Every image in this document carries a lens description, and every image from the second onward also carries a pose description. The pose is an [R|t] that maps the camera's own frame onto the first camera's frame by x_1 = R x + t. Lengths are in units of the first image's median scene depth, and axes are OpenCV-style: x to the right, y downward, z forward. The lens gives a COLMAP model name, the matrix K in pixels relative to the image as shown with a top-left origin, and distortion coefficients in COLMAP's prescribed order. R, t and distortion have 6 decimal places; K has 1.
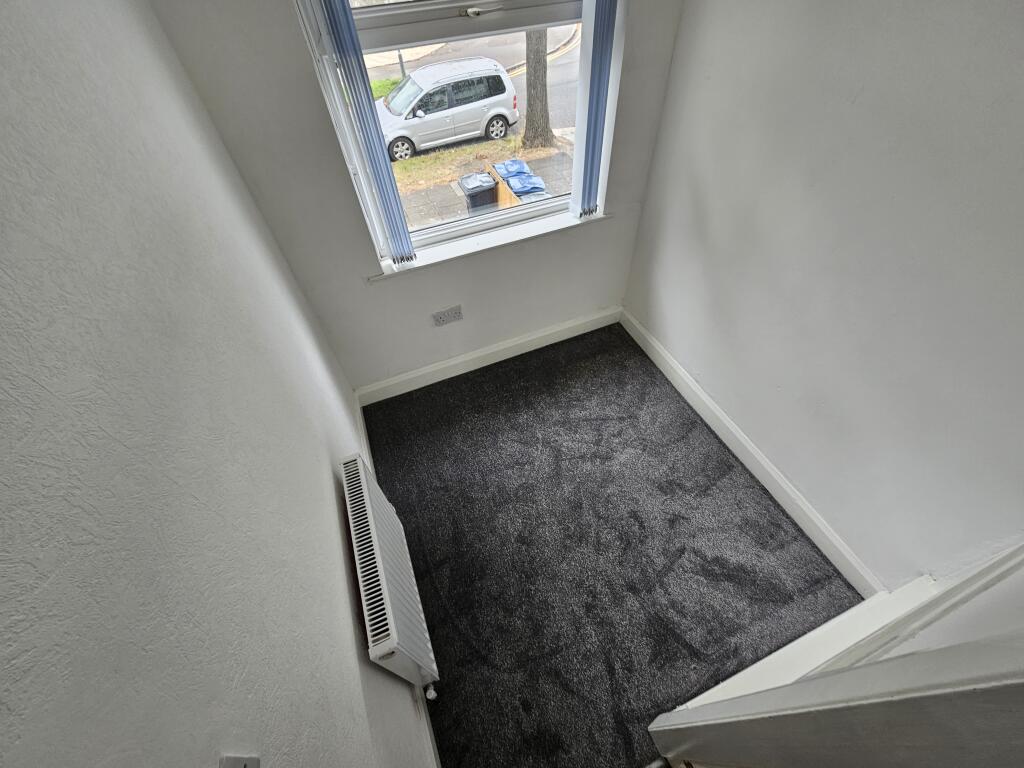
lens RADIAL K [[422.4, 0, 514.6], [0, 422.4, 380.2], [0, 0, 1]] dist [-0.001713, -0.000352]
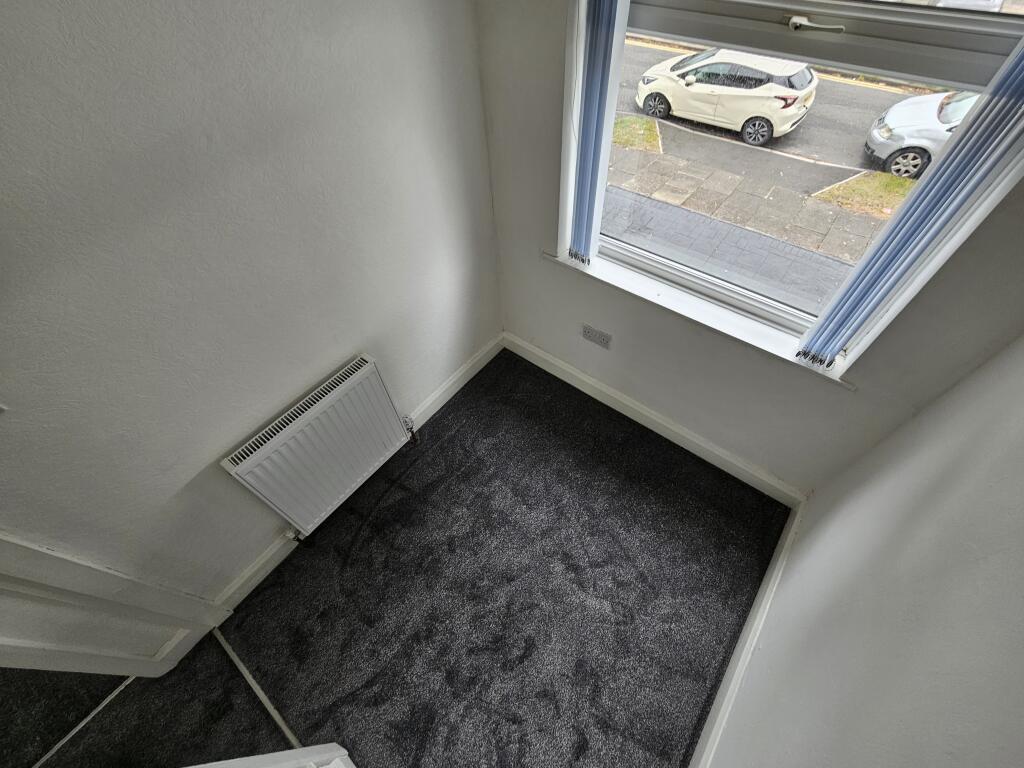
lens RADIAL K [[422.4, 0, 516.0], [0, 422.4, 387.1], [0, 0, 1]] dist [-0.001713, -0.000352]
pose [[0.494602, 0.711290, -0.499435, 0.309822], [-0.652937, 0.683367, 0.326624, -0.280945], [0.573621, 0.164551, 0.802422, 0.204754]]
